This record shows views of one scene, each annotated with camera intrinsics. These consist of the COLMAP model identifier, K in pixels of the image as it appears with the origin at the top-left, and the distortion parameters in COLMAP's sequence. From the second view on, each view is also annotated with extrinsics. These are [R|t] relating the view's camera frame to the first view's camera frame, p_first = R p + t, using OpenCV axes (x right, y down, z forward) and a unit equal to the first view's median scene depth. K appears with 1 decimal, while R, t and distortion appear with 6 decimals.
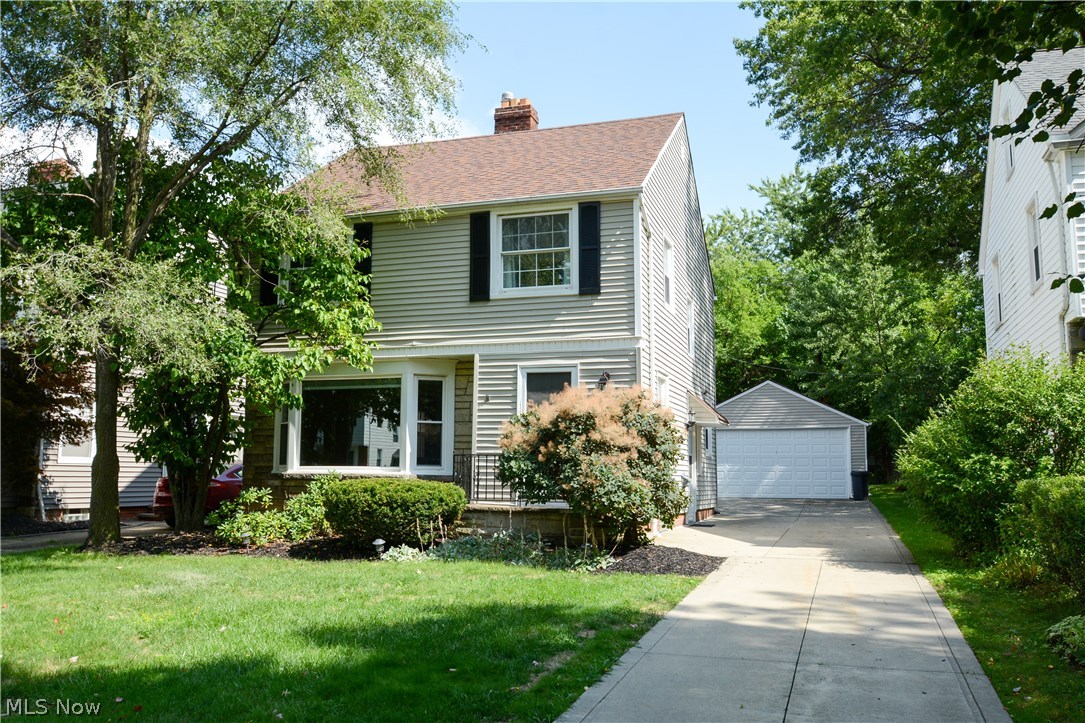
lens RADIAL K [[929.7, 0, 540.2], [0, 929.7, 363.9], [0, 0, 1]] dist [-0.064363, 0.012614]
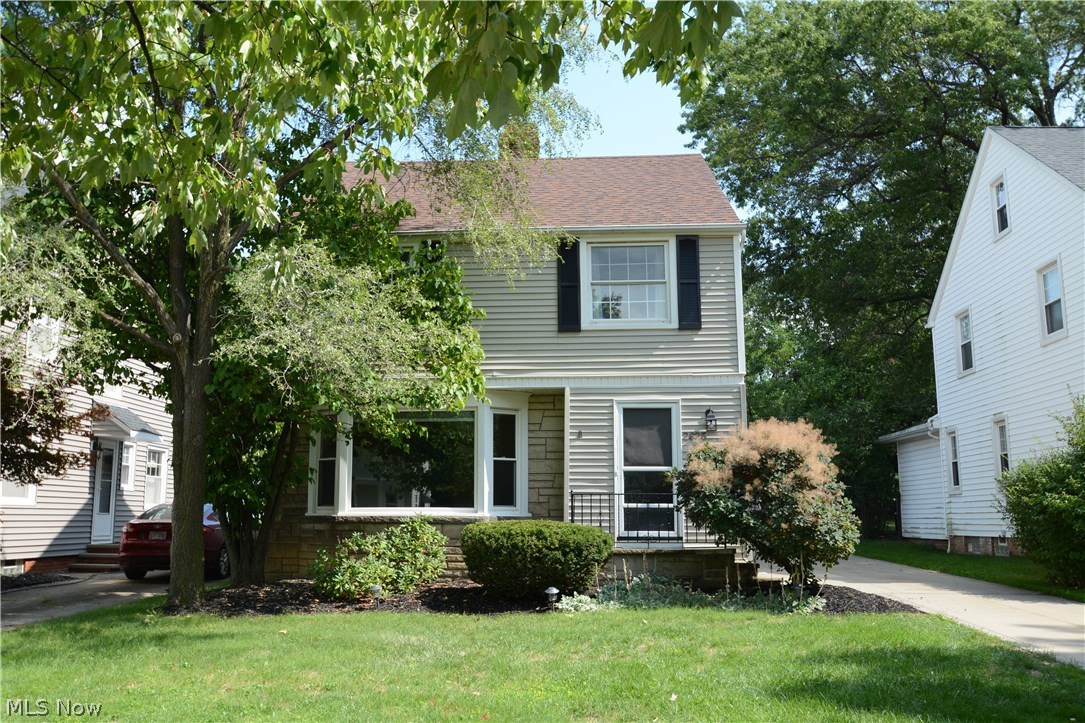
lens RADIAL K [[929.7, 0, 540.3], [0, 929.7, 361.6], [0, 0, 1]] dist [-0.064363, 0.012614]
pose [[0.967681, 0.033488, 0.249946, -0.333399], [-0.021970, 0.998570, -0.048730, 0.010223], [-0.251220, 0.041664, 0.967033, 0.092586]]
